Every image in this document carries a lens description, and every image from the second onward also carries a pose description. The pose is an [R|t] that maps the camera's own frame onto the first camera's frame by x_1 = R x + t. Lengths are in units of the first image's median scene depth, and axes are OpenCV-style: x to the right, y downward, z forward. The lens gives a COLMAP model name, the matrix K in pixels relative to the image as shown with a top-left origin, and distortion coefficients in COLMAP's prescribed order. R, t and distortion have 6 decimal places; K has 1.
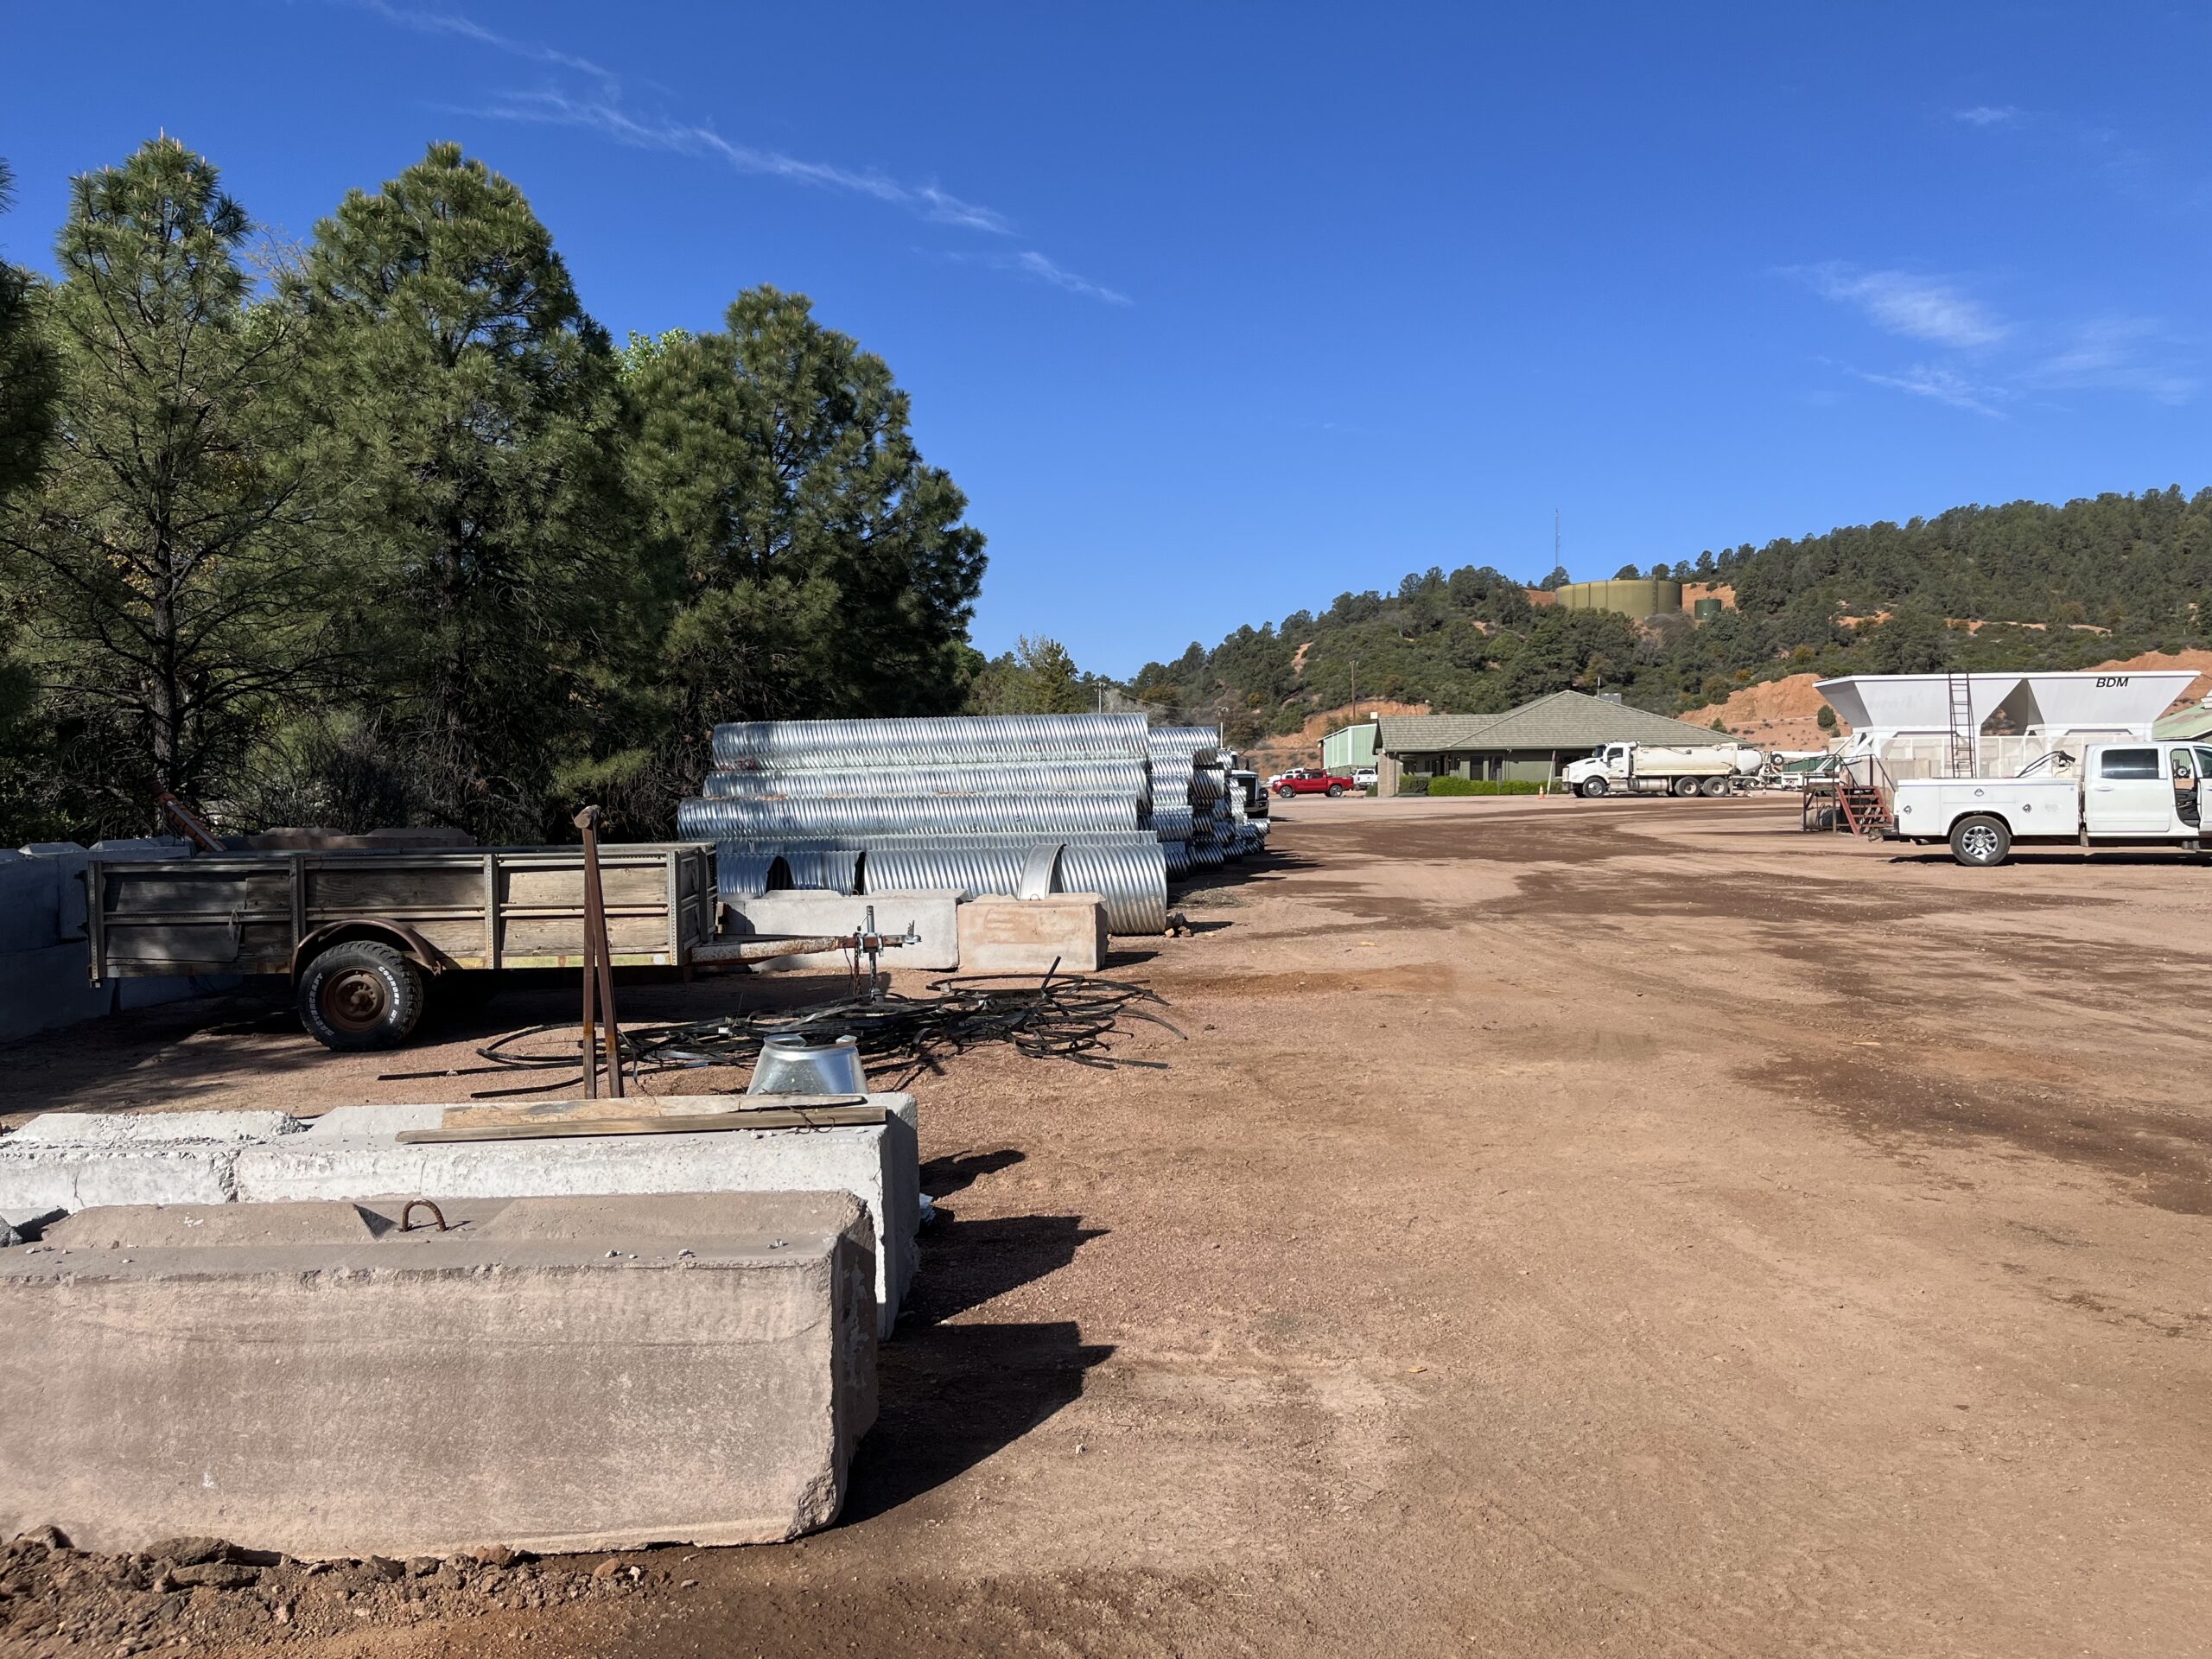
lens RADIAL K [[1669.1, 0, 1123.6], [0, 1669.1, 819.4], [0, 0, 1]] dist [0.085493, -0.120333]
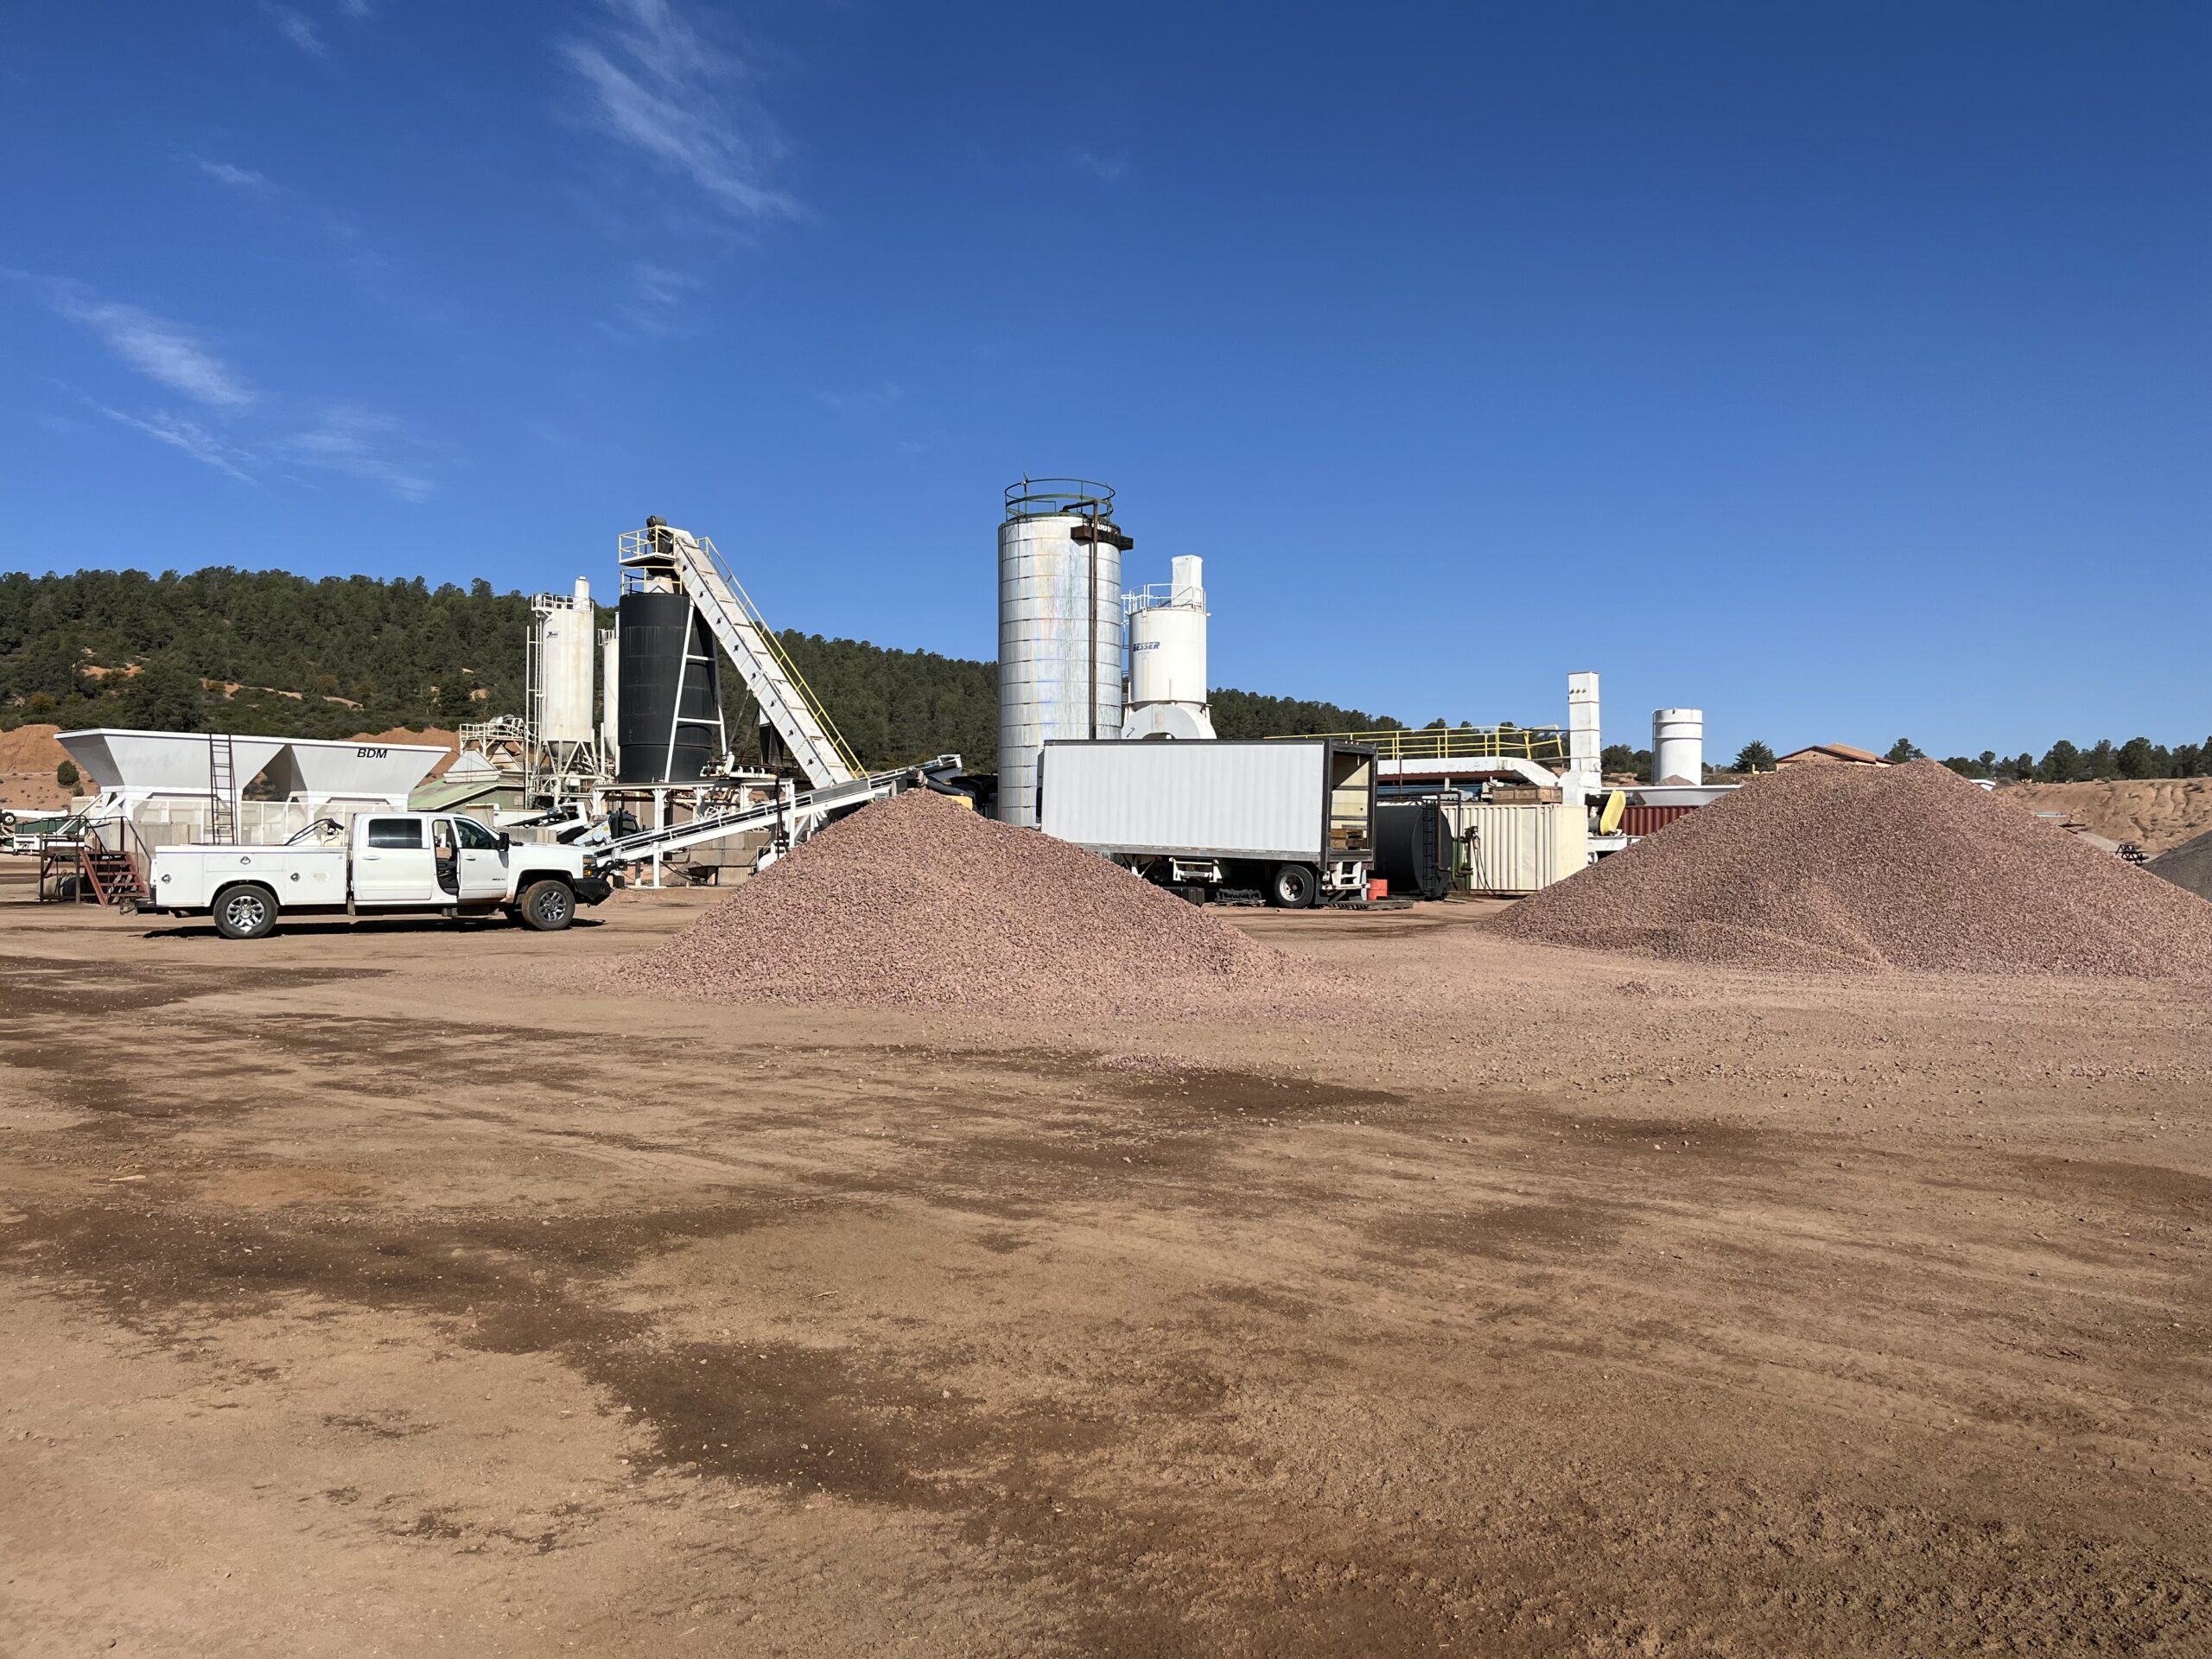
lens RADIAL K [[1669.1, 0, 1123.6], [0, 1669.1, 819.4], [0, 0, 1]] dist [0.085493, -0.120333]
pose [[0.579543, 0.026440, 0.814513, 0.021204], [0.004864, 0.999344, -0.035901, -0.002625], [-0.814927, 0.024767, 0.579034, 0.056673]]
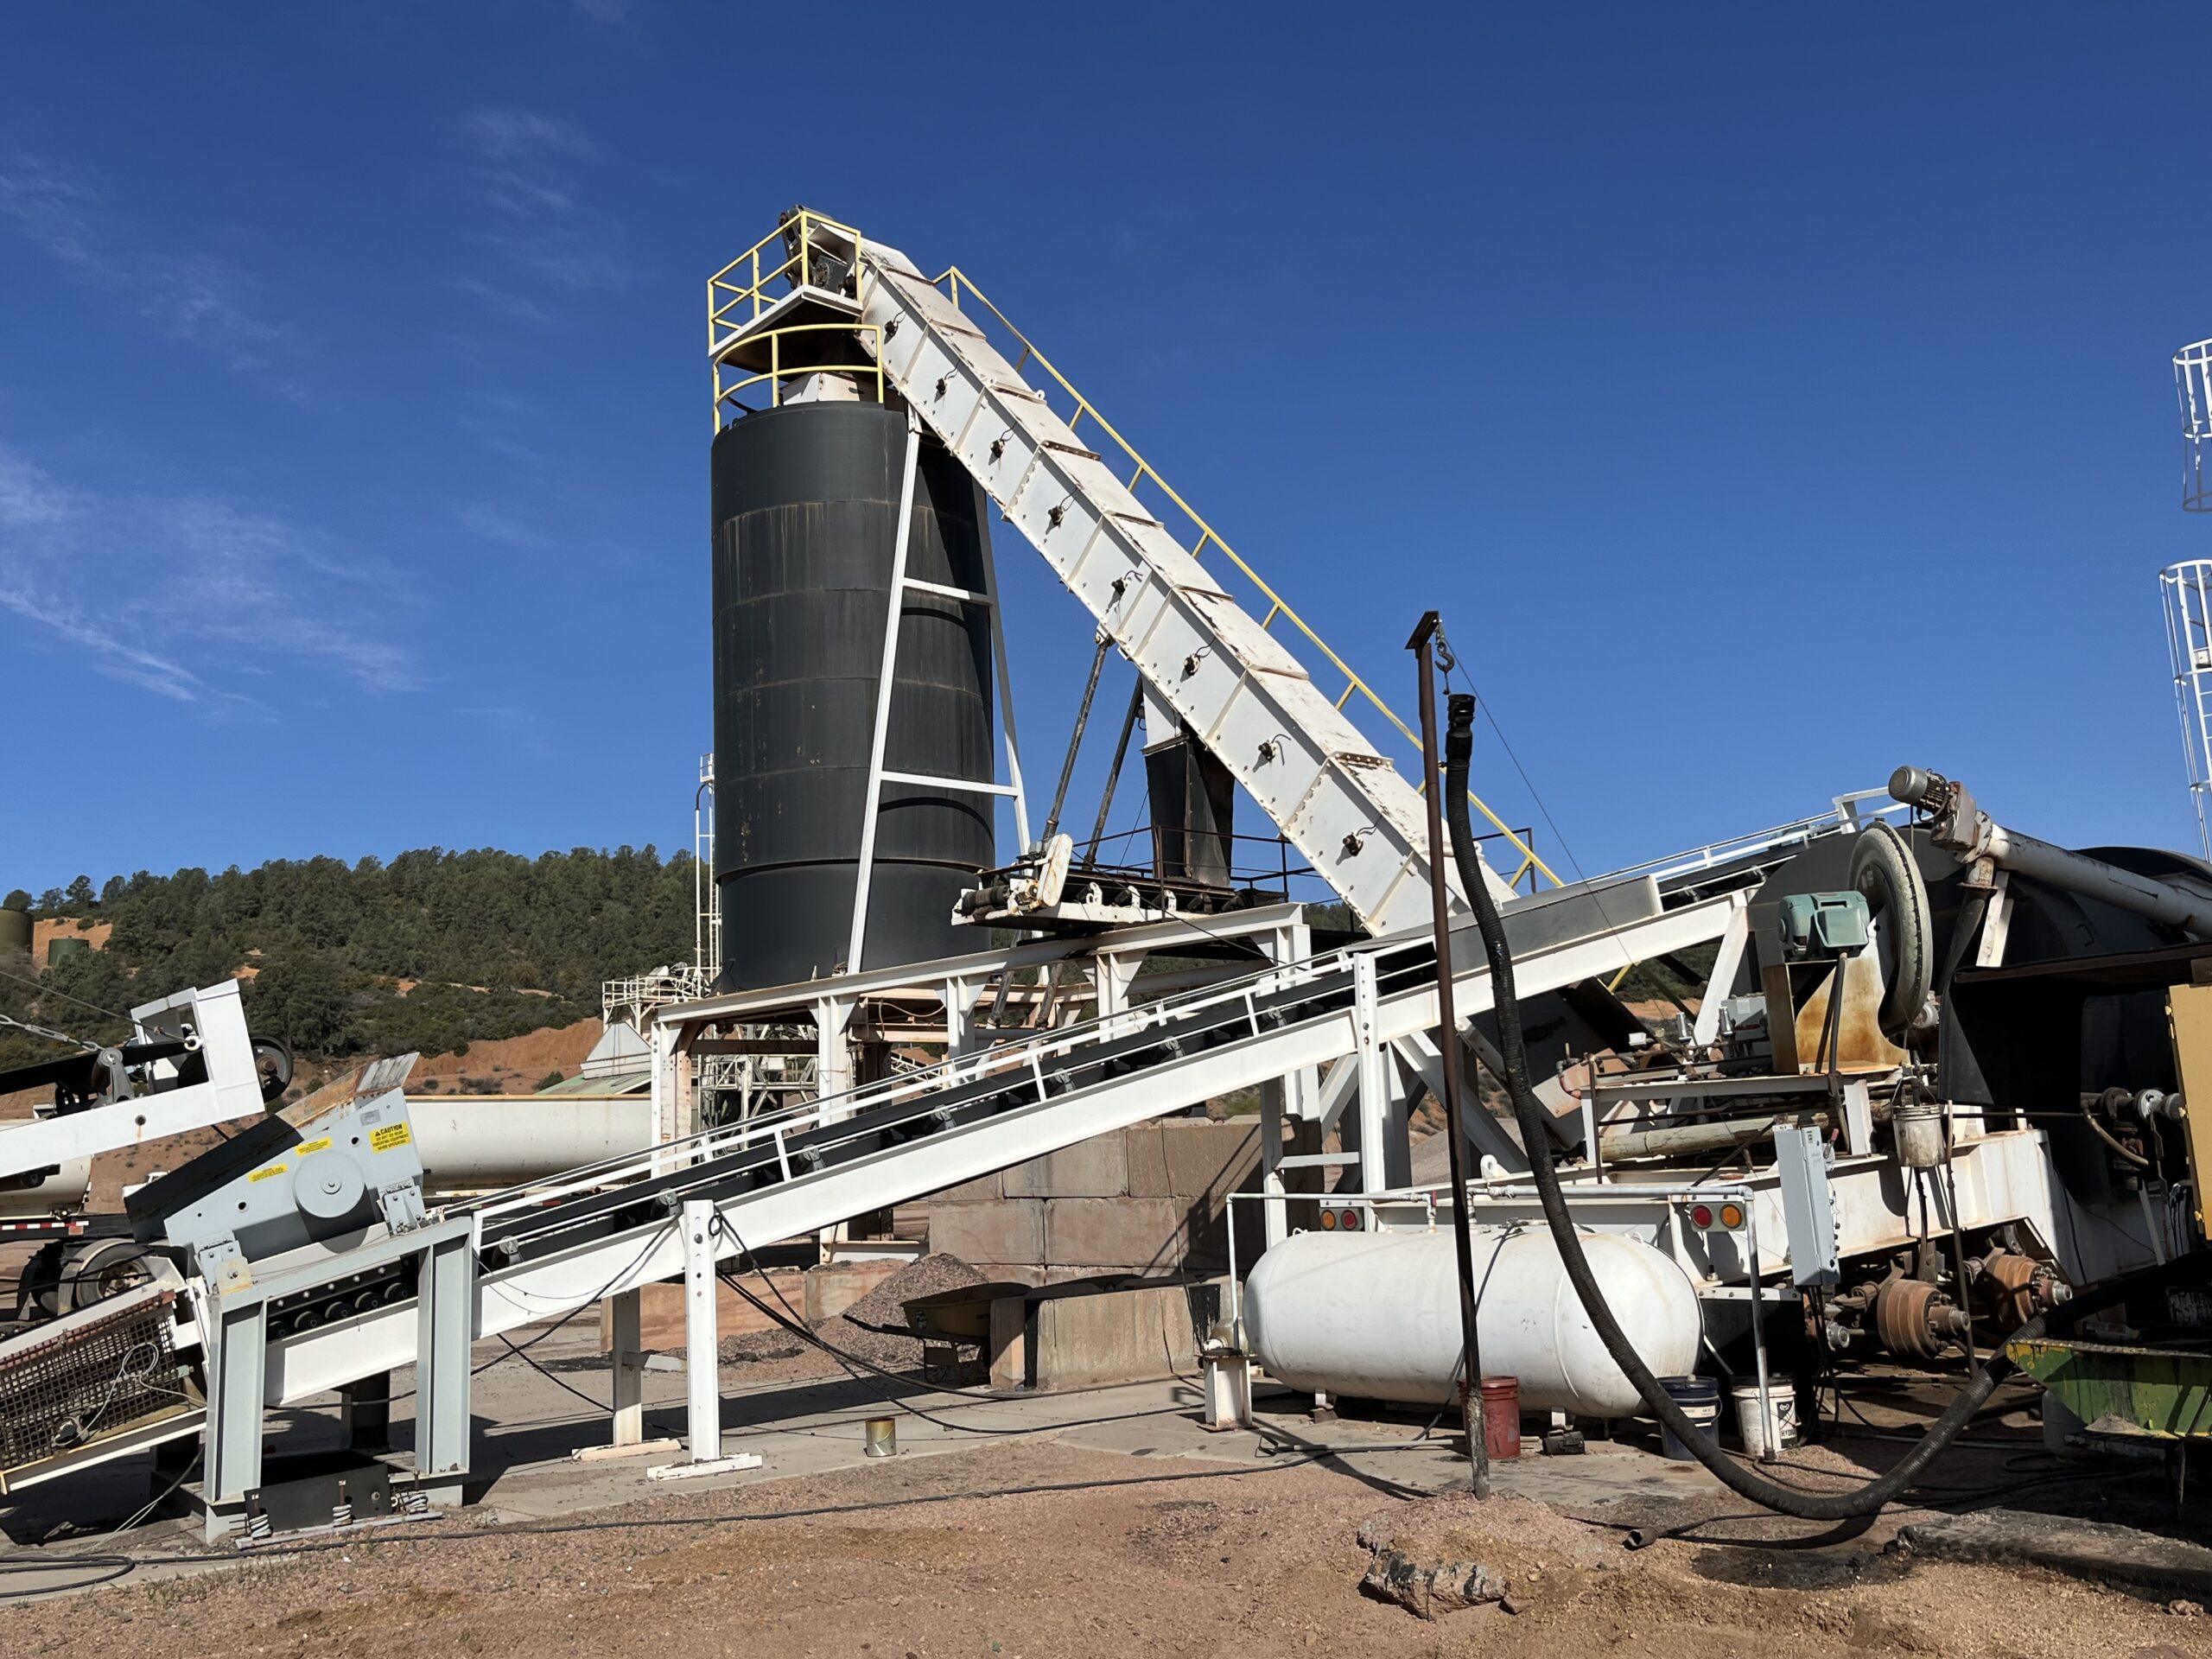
lens RADIAL K [[1931.3, 0, 1106.0], [0, 1931.3, 829.5], [0, 0, 1]] dist [0.067757, -0.135174]
pose [[0.721190, 0.094887, 0.686208, 0.958206], [0.046130, 0.981798, -0.184242, -0.041951], [-0.691199, 0.164529, 0.703686, 1.142412]]
